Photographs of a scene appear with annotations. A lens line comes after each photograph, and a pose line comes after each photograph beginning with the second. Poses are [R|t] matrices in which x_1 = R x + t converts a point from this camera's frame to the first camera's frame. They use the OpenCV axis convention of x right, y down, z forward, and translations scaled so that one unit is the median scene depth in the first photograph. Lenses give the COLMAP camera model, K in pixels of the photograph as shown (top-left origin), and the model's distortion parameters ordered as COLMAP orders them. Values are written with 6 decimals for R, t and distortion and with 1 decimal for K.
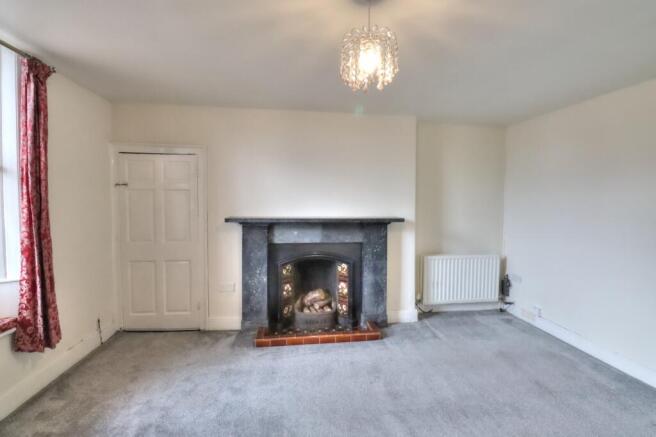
lens RADIAL K [[312.0, 0, 329.3], [0, 312.0, 210.2], [0, 0, 1]] dist [0.001588, -0.008751]
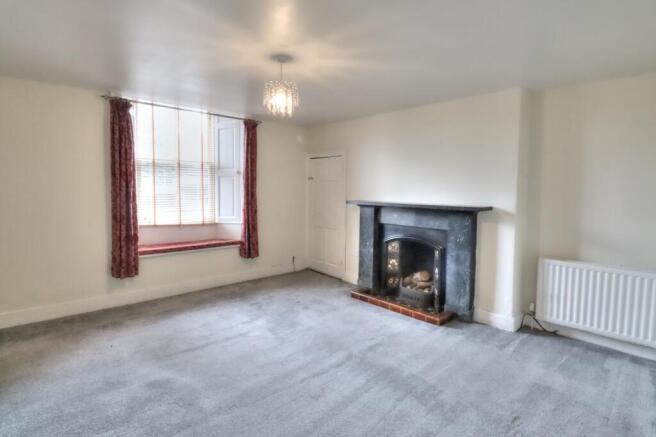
lens RADIAL K [[320.5, 0, 329.9], [0, 320.5, 212.9], [0, 0, 1]] dist [0.001710, -0.009482]
pose [[0.583298, 0.059052, -0.810109, 0.710091], [-0.030299, 0.998242, 0.050949, 0.008030], [0.811693, -0.005173, 0.584061, 0.102557]]
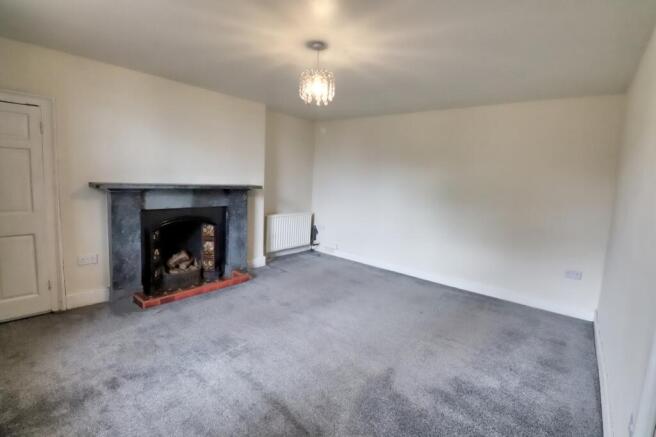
lens RADIAL K [[312.0, 0, 329.3], [0, 312.0, 210.2], [0, 0, 1]] dist [0.001588, -0.008751]
pose [[0.744599, -0.041873, 0.666198, -0.396581], [-0.026253, 0.995421, 0.091908, 0.001261], [-0.666996, -0.085924, 0.740090, -0.128113]]
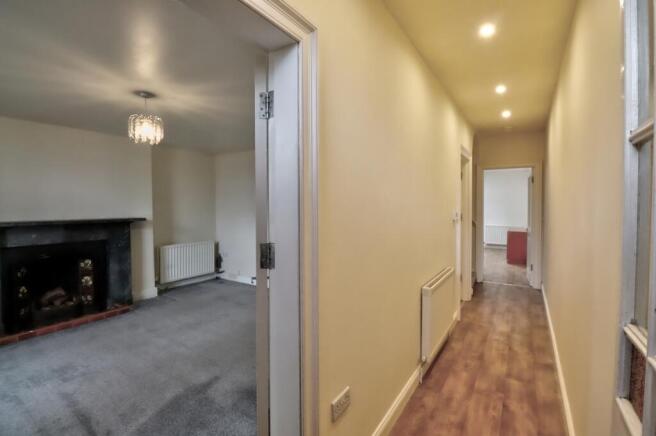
lens RADIAL K [[320.5, 0, 329.9], [0, 320.5, 212.4], [0, 0, 1]] dist [0.001710, -0.009482]
pose [[0.663694, -0.028423, 0.747464, -0.243823], [0.024854, 0.999564, 0.015941, 0.002230], [-0.747591, 0.007997, 0.664111, -0.460136]]
